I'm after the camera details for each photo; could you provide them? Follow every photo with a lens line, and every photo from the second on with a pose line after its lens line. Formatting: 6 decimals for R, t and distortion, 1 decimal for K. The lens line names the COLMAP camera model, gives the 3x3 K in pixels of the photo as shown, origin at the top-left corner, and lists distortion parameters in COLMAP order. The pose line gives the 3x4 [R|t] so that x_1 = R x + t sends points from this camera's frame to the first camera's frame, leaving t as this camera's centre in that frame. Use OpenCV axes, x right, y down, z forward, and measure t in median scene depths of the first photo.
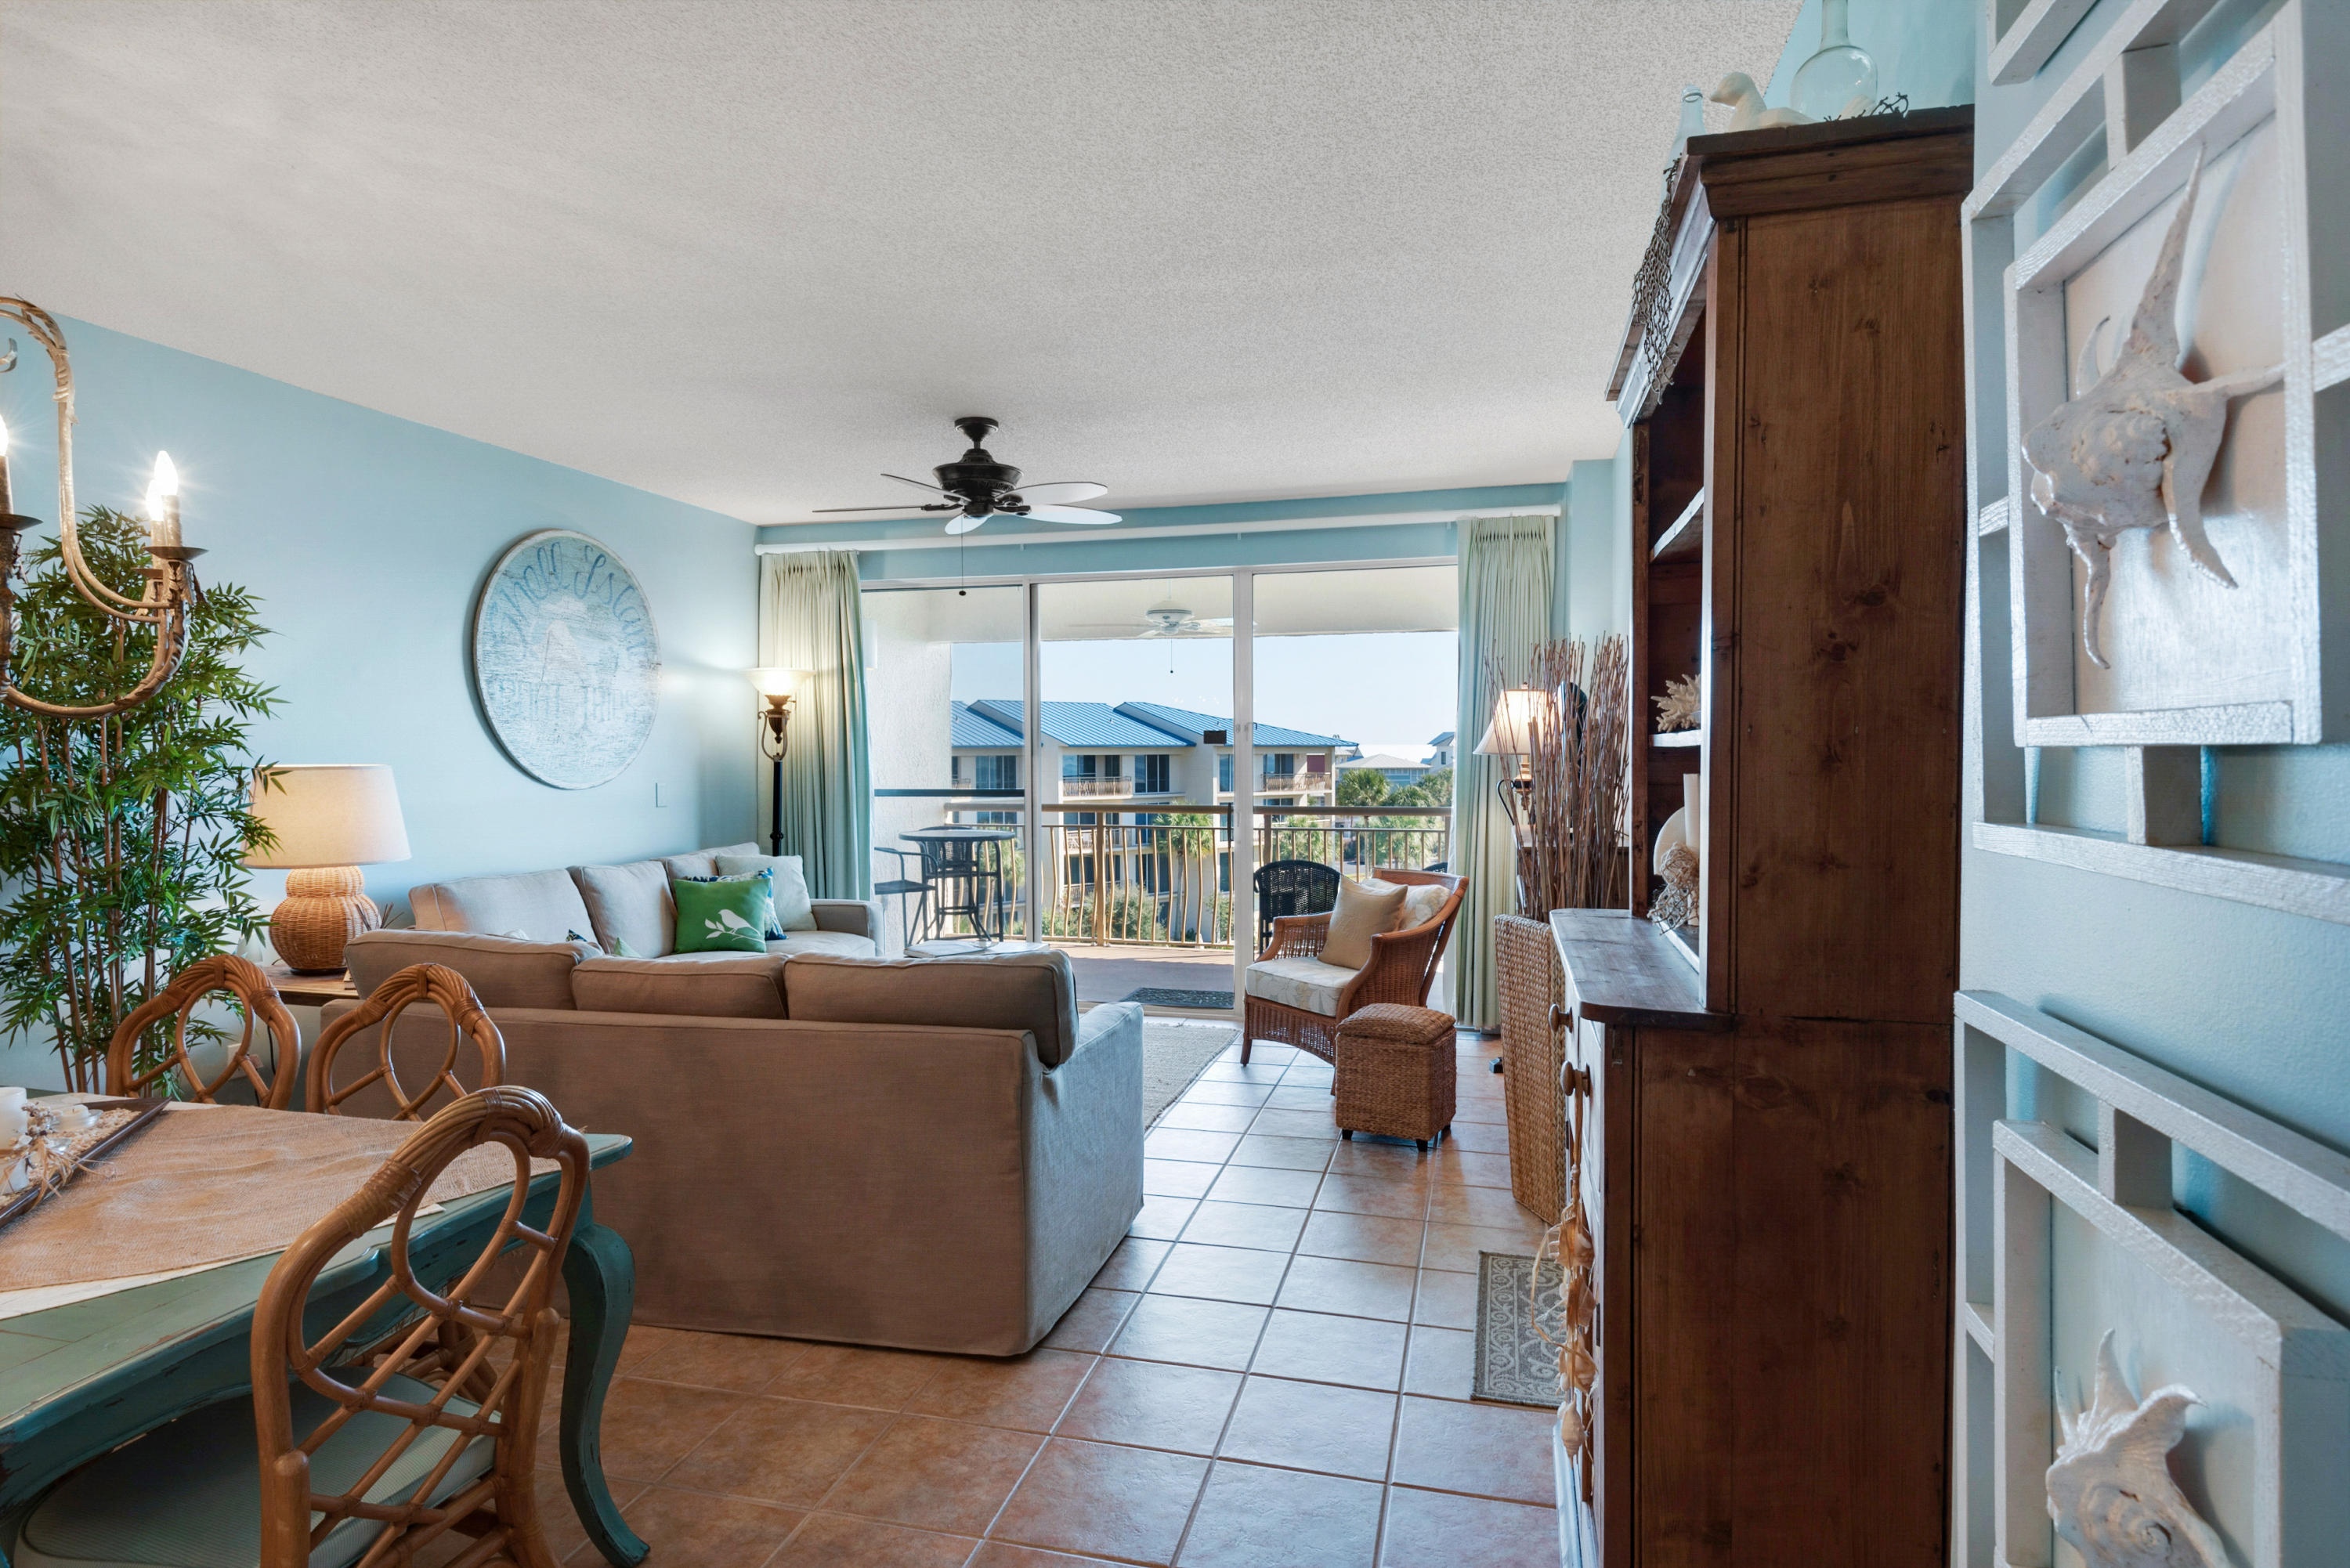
lens RADIAL K [[1224.3, 0, 1155.6], [0, 1224.3, 788.5], [0, 0, 1]] dist [0.036512, -0.009623]
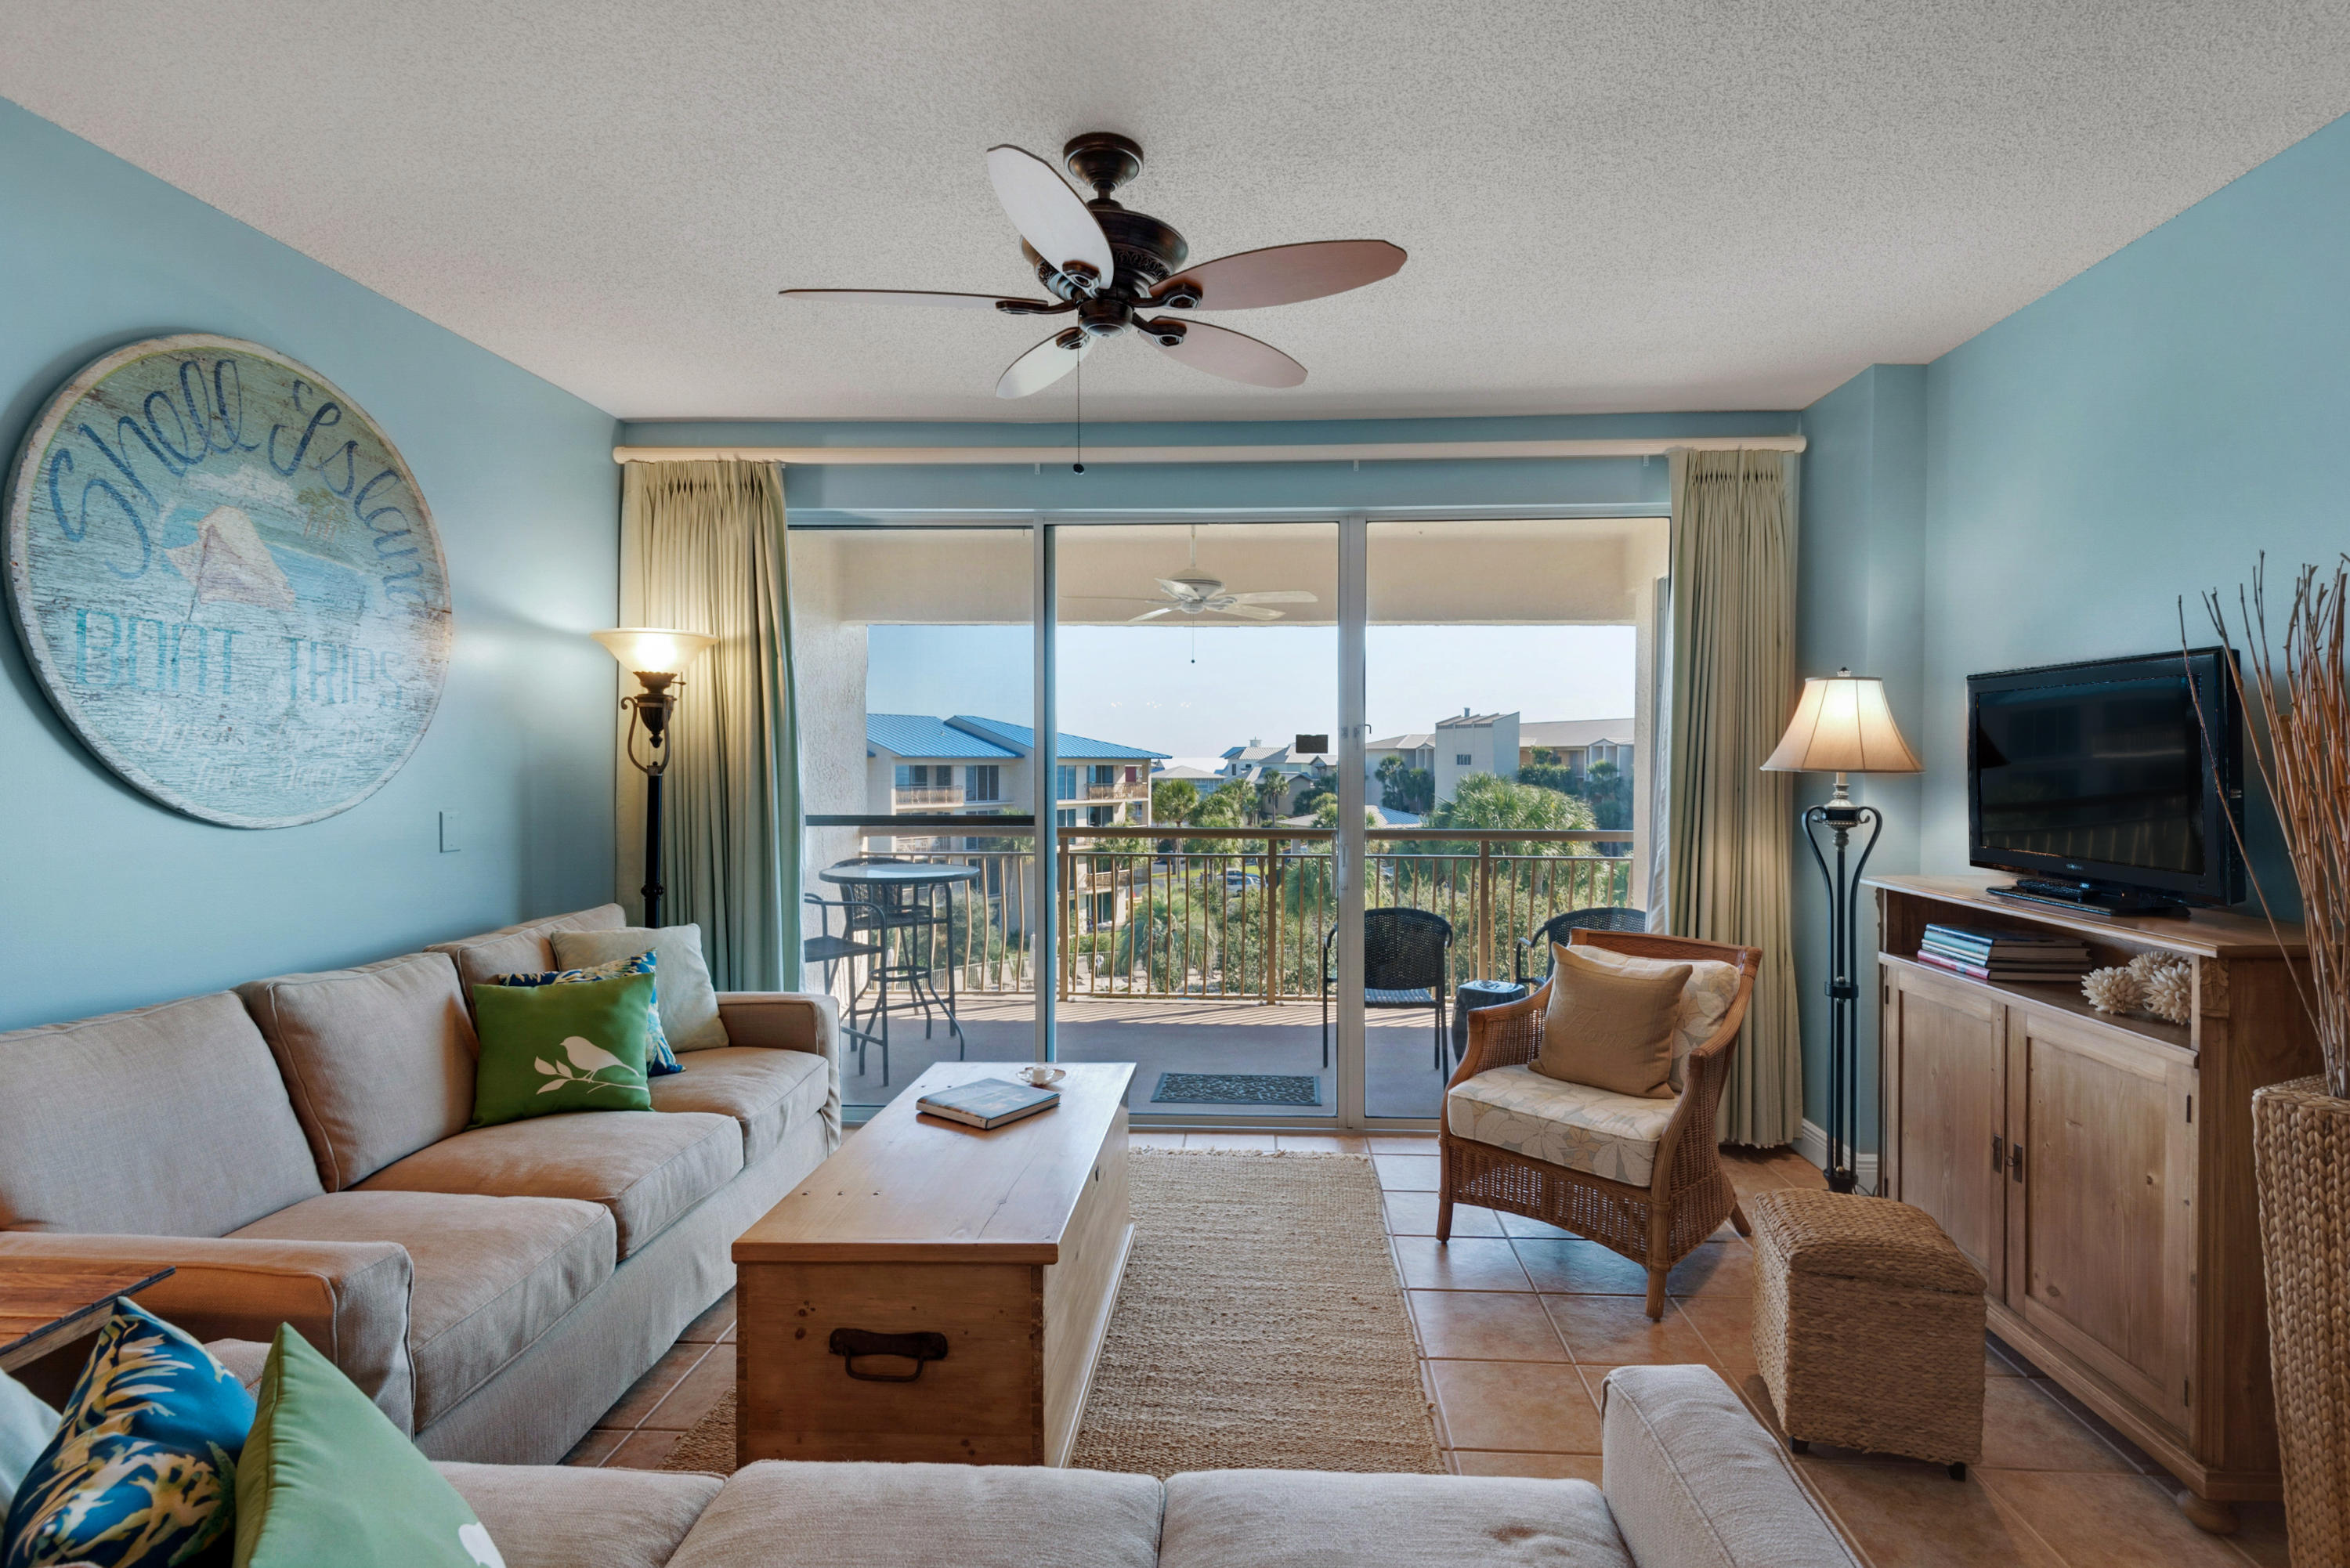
lens RADIAL K [[1074.3, 0, 1200.6], [0, 1074.3, 788.4], [0, 0, 1]] dist [0.026985, -0.015834]
pose [[0.977444, 0.001168, 0.211193, -0.171460], [0.000127, 0.999981, -0.006120, -0.013526], [-0.211196, 0.006009, 0.977425, 0.446194]]
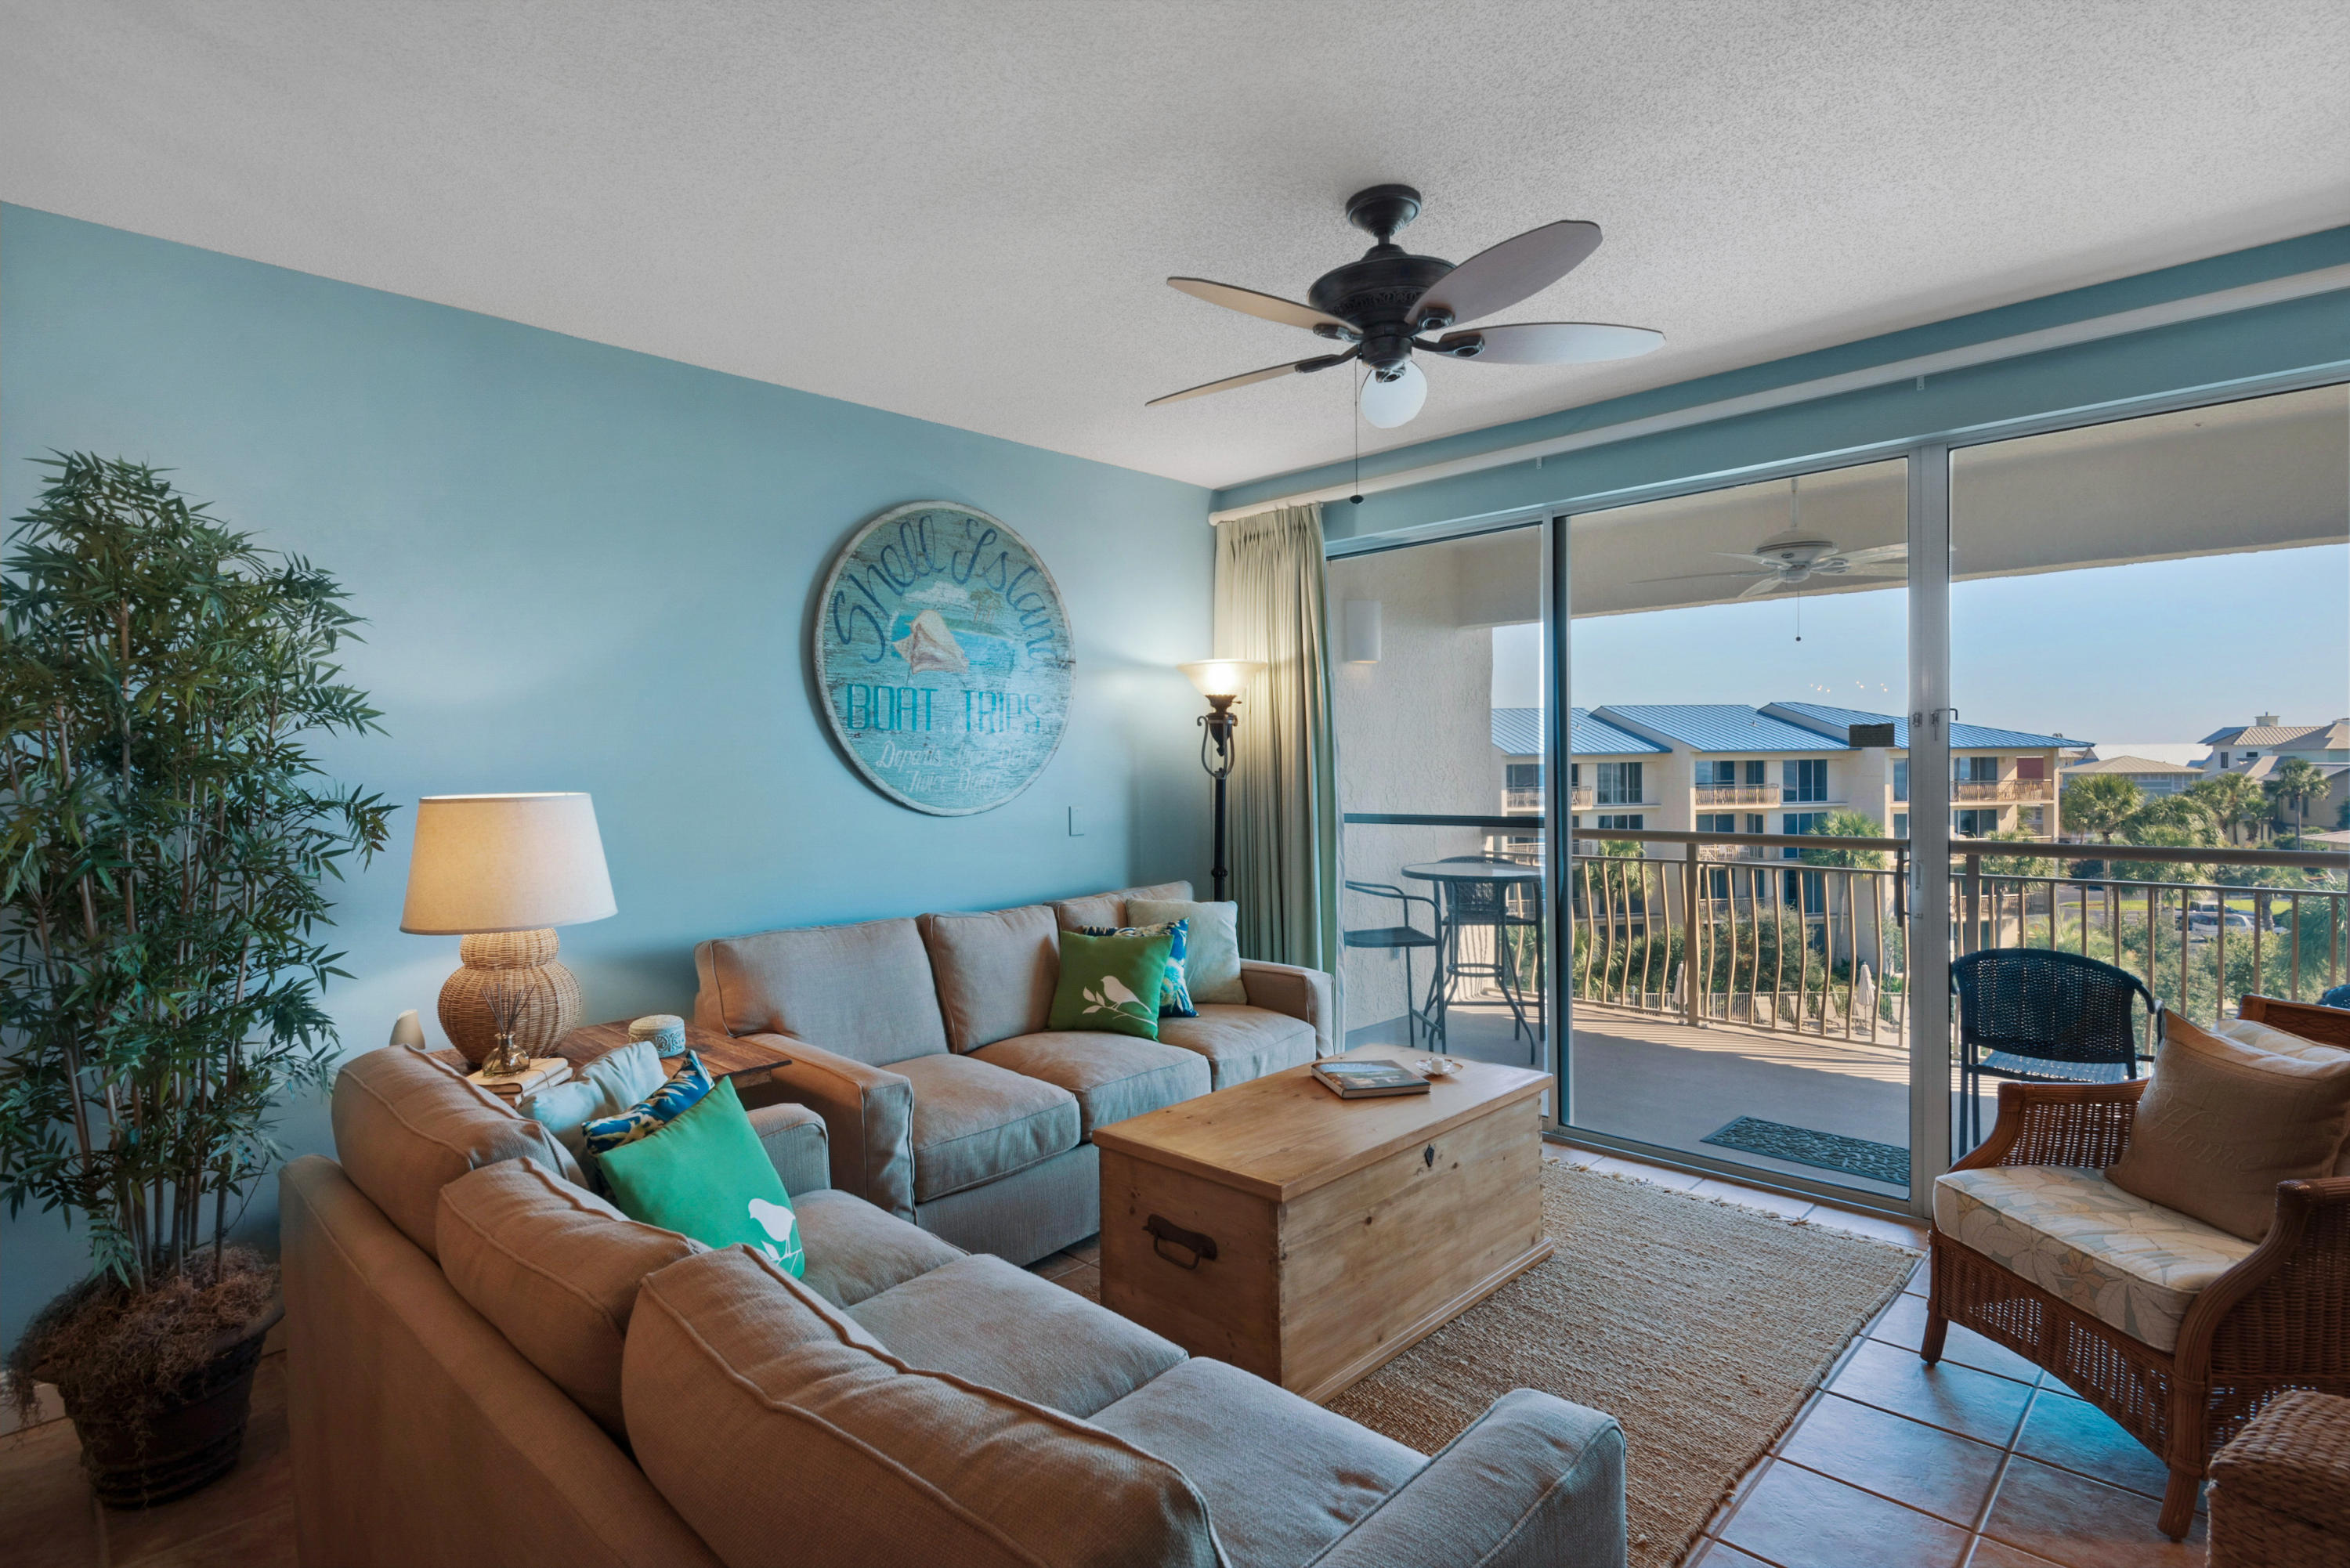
lens RADIAL K [[1129.6, 0, 1175.3], [0, 1129.6, 792.0], [0, 0, 1]] dist [0.017064, -0.011946]
pose [[0.871927, 0.002434, -0.489630, 0.027313], [-0.003336, 0.999994, -0.000971, -0.014908], [0.489625, 0.002480, 0.871929, 0.410140]]
